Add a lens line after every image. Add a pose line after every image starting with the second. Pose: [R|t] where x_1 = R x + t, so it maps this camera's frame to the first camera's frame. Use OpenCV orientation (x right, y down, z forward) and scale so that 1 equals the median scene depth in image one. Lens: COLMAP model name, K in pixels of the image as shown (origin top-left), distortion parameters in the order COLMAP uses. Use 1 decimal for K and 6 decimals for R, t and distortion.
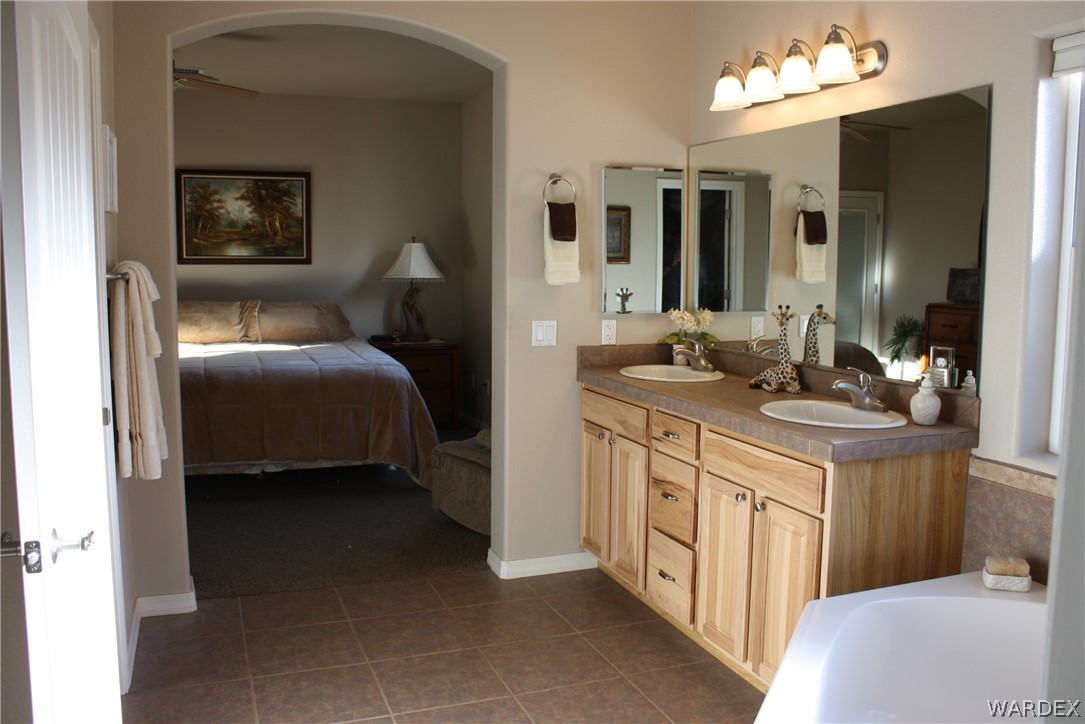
lens RADIAL K [[911.6, 0, 550.3], [0, 911.6, 351.6], [0, 0, 1]] dist [-0.161065, 0.145022]
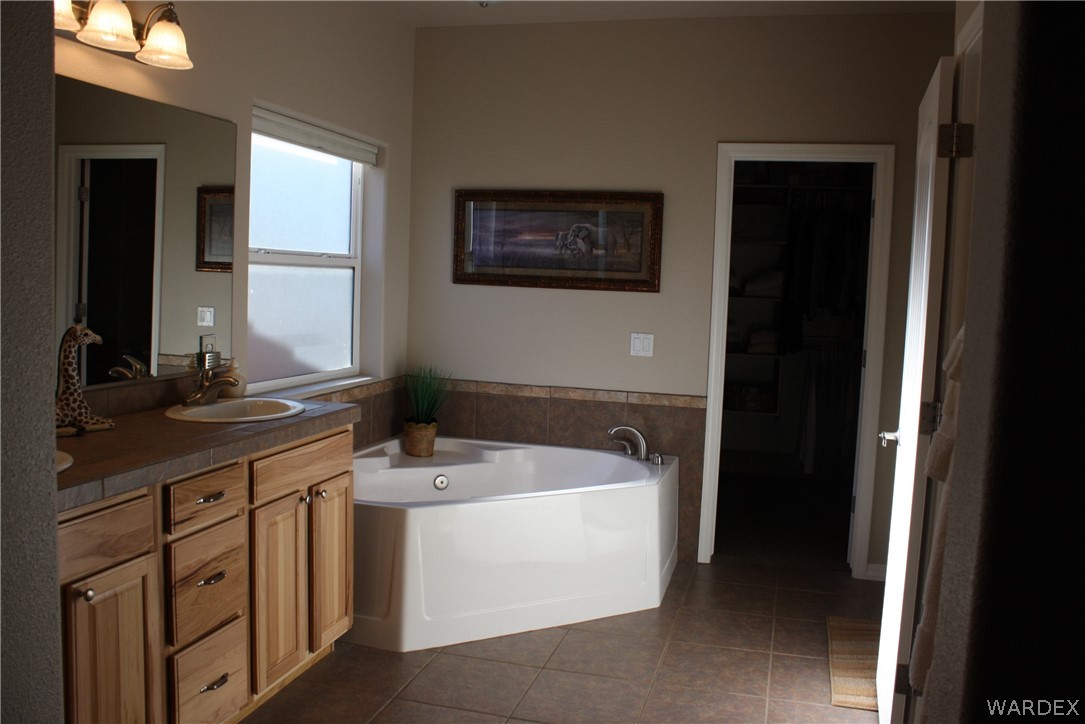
lens RADIAL K [[911.6, 0, 550.3], [0, 911.6, 351.6], [0, 0, 1]] dist [-0.161065, 0.145022]
pose [[-0.800444, -0.087452, 0.592993, -0.544332], [0.018768, 0.985158, 0.170621, -0.155026], [-0.599113, 0.147702, -0.786923, 1.473962]]
